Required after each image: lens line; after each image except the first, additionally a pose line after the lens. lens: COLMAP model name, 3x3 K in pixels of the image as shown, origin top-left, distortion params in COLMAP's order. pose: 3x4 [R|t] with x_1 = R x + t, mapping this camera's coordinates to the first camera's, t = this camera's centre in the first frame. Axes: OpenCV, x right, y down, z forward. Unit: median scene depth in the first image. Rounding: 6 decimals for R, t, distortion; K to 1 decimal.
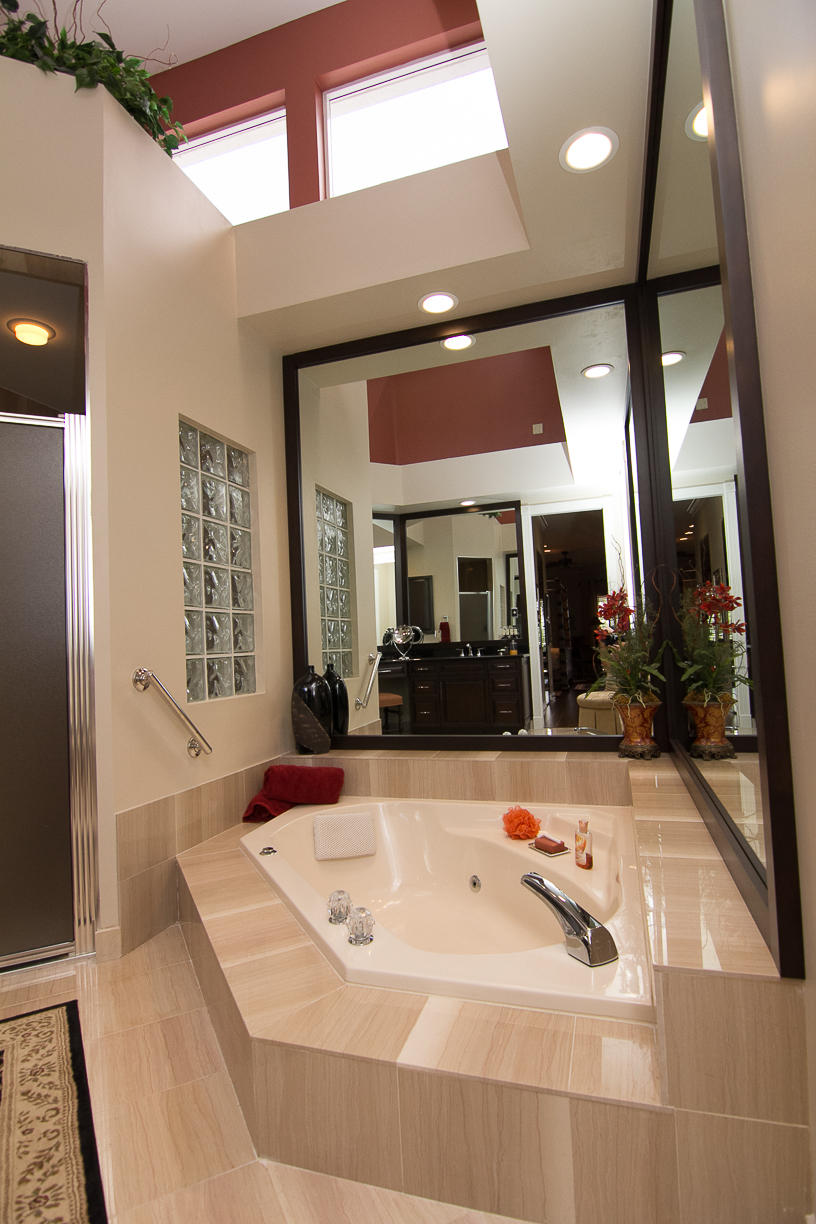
lens RADIAL K [[620.2, 0, 407.6], [0, 620.2, 613.9], [0, 0, 1]] dist [-0.002952, -0.010336]
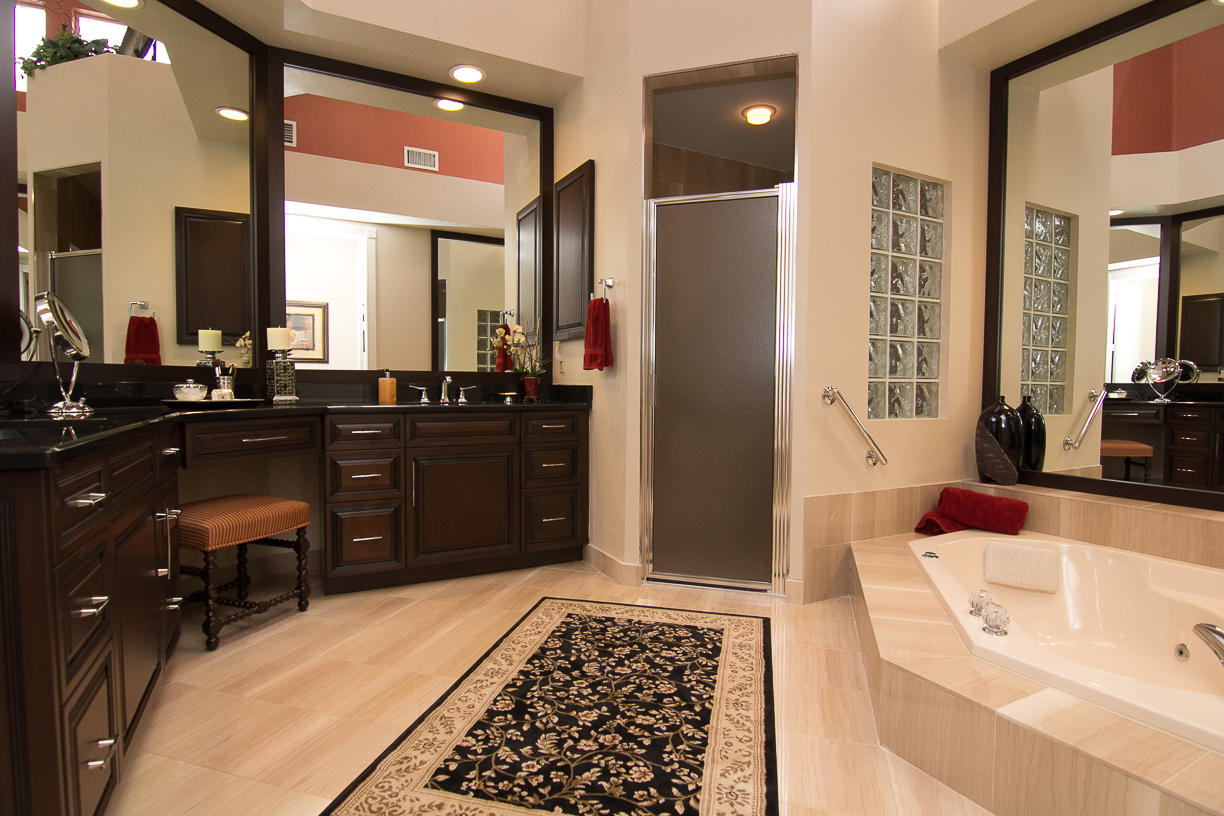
lens RADIAL K [[620.2, 0, 613.3], [0, 620.2, 409.3], [0, 0, 1]] dist [-0.002952, -0.010336]
pose [[0.715945, 0.079157, -0.693655, 0.099725], [-0.004658, 0.994071, 0.108632, 0.001352], [0.698141, -0.074543, 0.712069, -0.147291]]
